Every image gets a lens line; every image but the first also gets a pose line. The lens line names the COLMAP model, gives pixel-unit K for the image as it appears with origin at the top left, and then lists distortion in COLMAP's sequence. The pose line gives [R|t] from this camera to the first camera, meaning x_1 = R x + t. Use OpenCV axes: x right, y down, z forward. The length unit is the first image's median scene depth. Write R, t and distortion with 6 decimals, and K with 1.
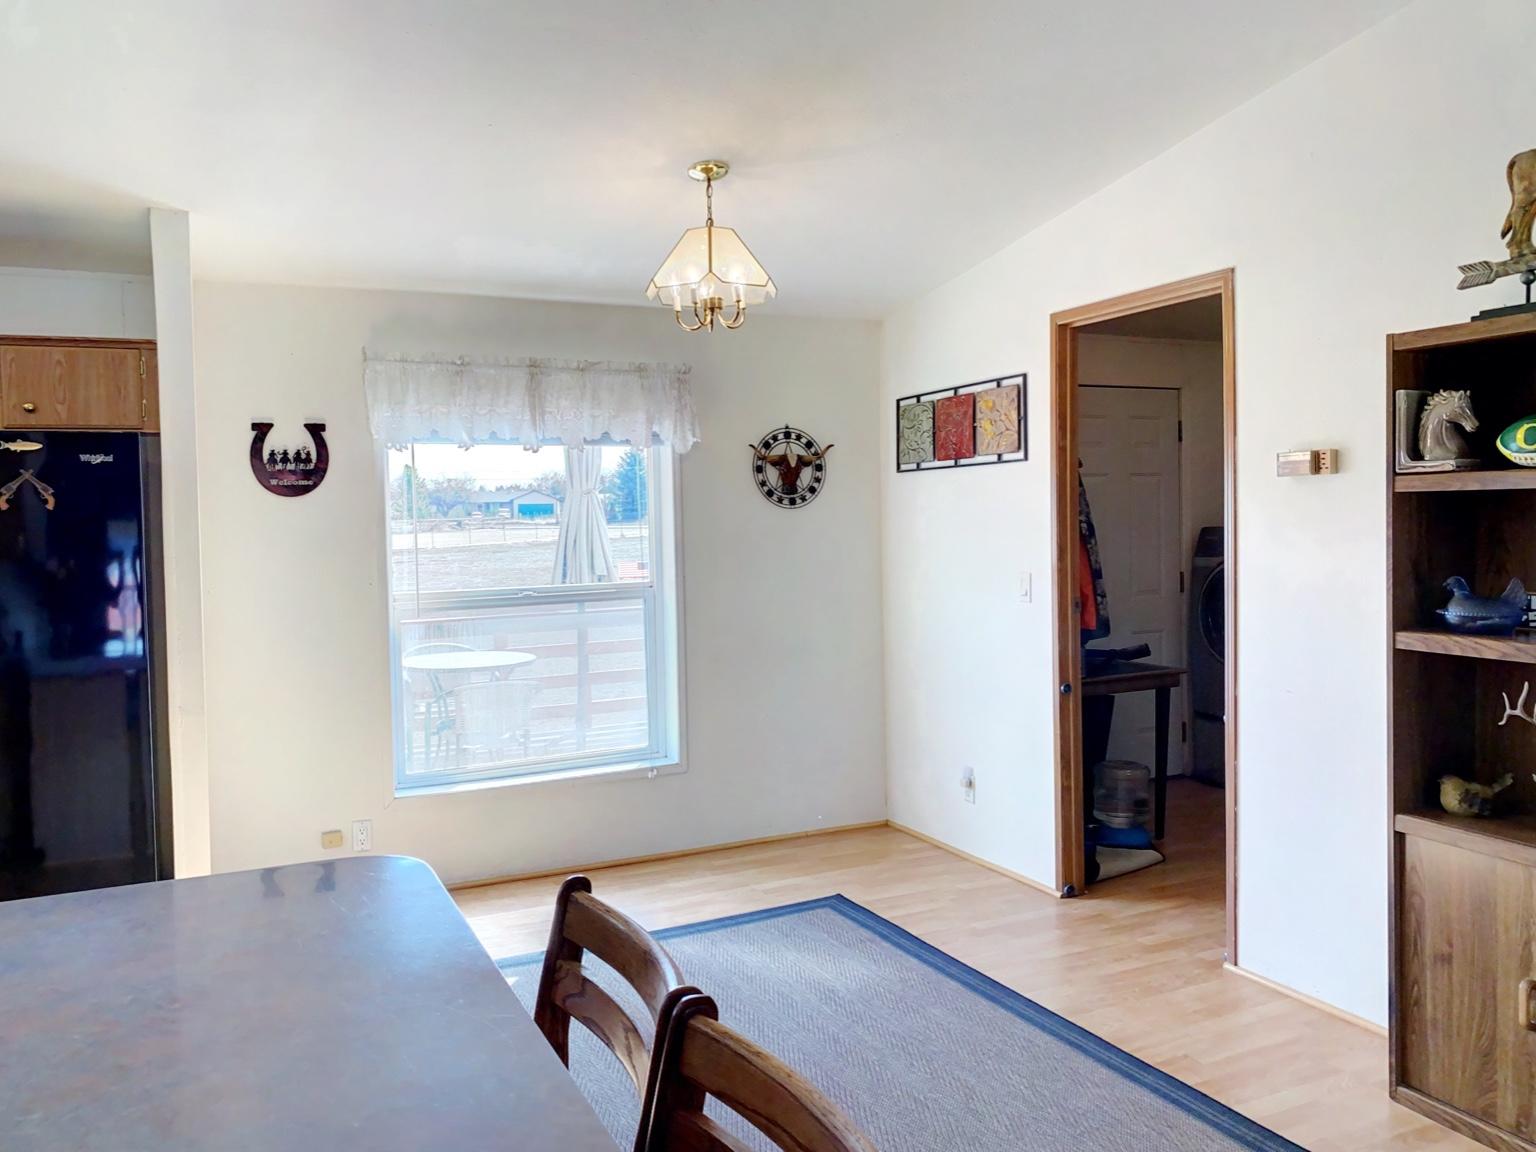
lens RADIAL K [[1171.0, 0, 767.9], [0, 1171.0, 552.3], [0, 0, 1]] dist [0.096766, -0.161558]
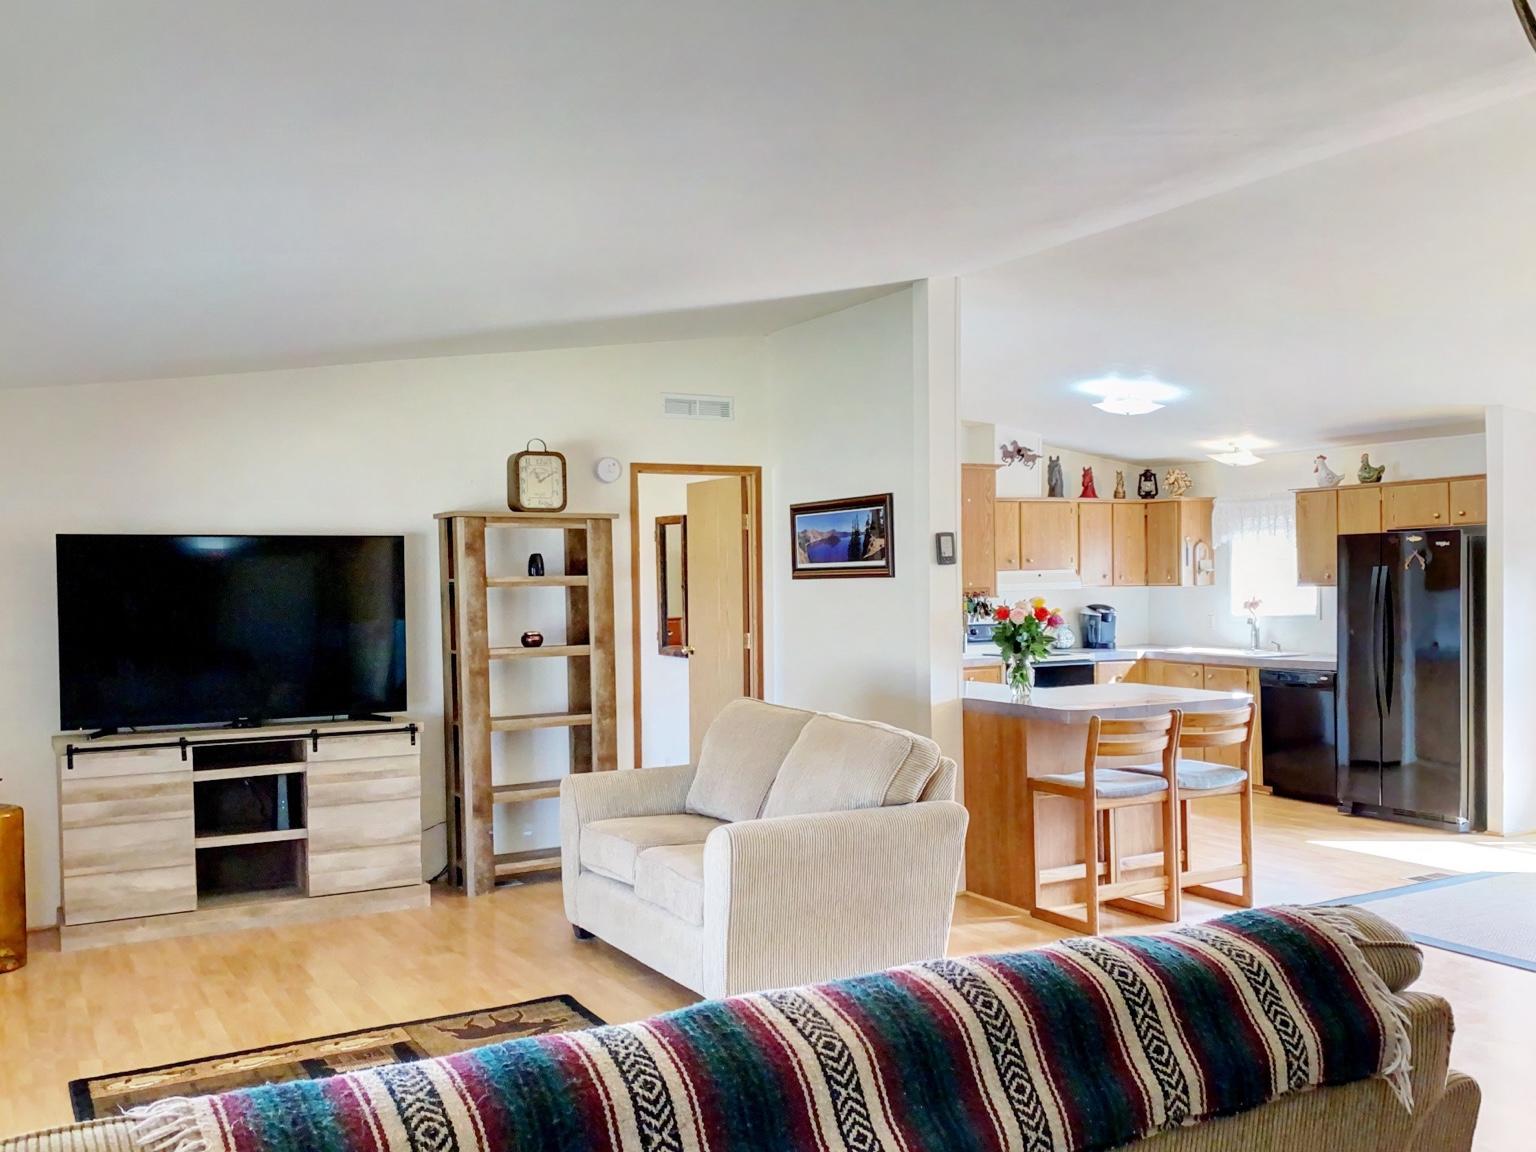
lens RADIAL K [[1433.8, 0, 801.1], [0, 1433.8, 599.5], [0, 0, 1]] dist [0.134411, -0.370015]
pose [[0.069057, 0.040044, -0.996809, 1.378707], [-0.017253, 0.999093, 0.038940, -0.047934], [0.997464, 0.014509, 0.069685, -0.179729]]
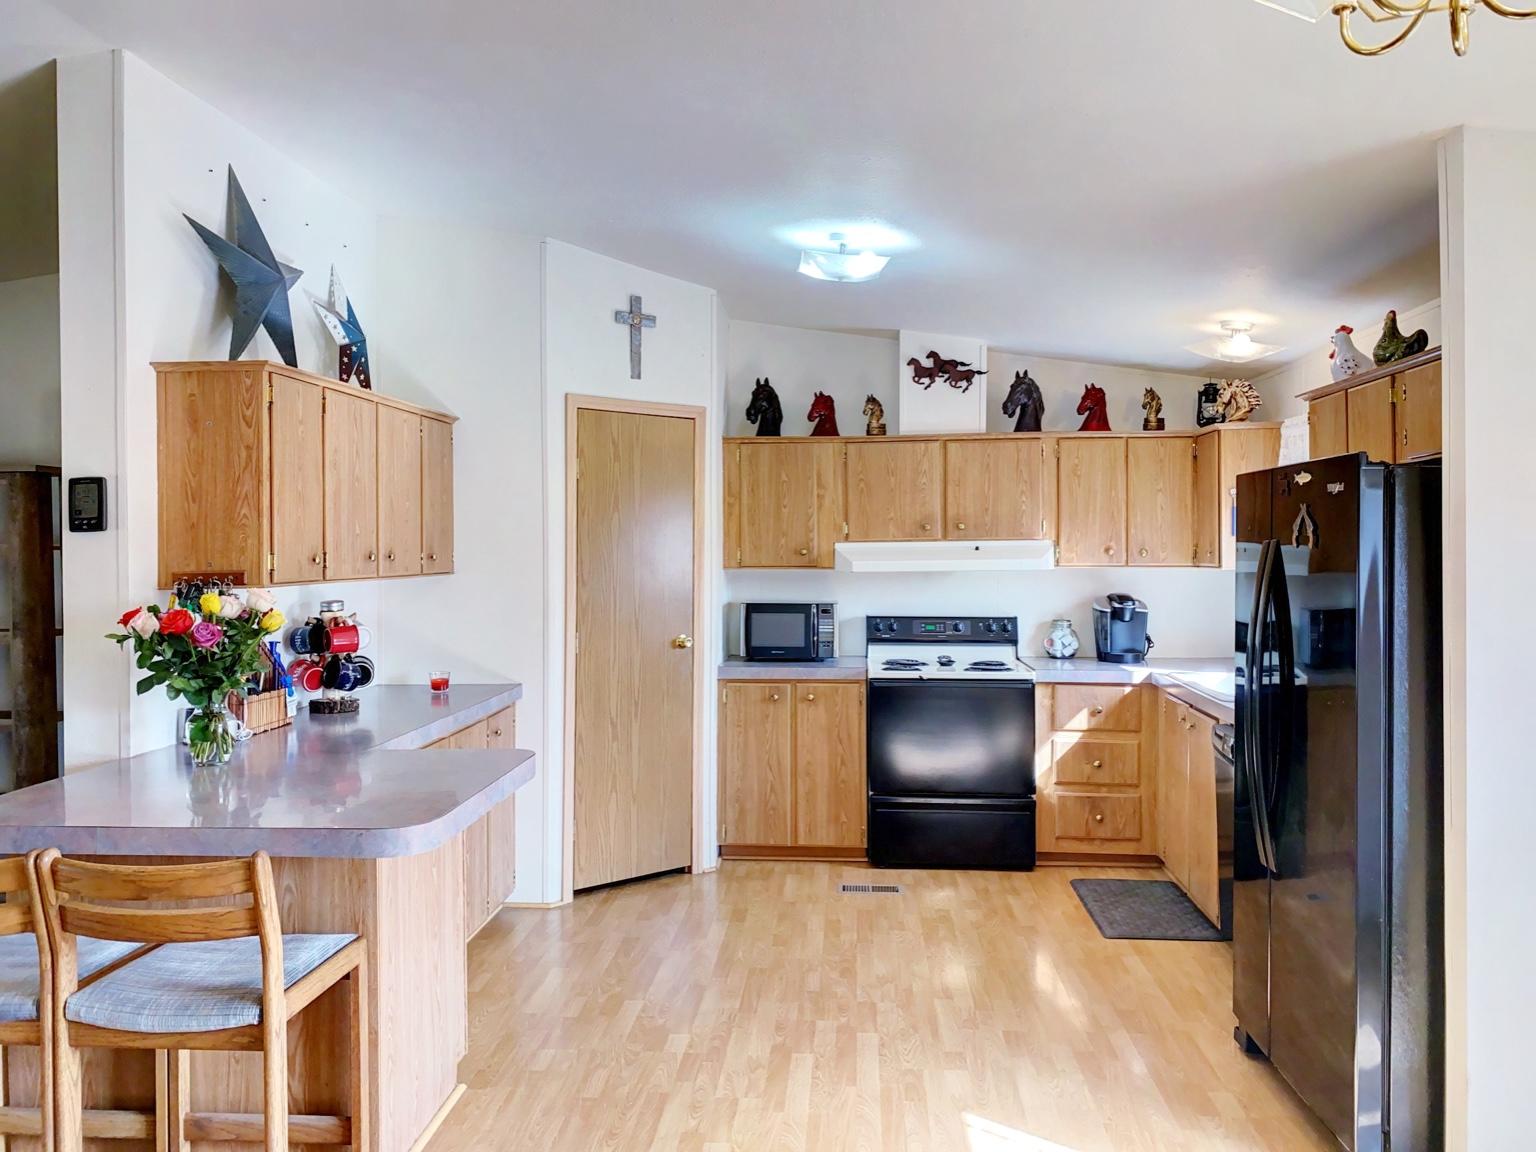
lens RADIAL K [[1171.0, 0, 767.9], [0, 1171.0, 552.3], [0, 0, 1]] dist [0.096766, -0.161558]
pose [[-0.503831, 0.030834, -0.863252, 0.279078], [-0.009592, 0.999101, 0.041284, -0.049947], [0.863749, 0.029080, -0.503082, 0.838796]]
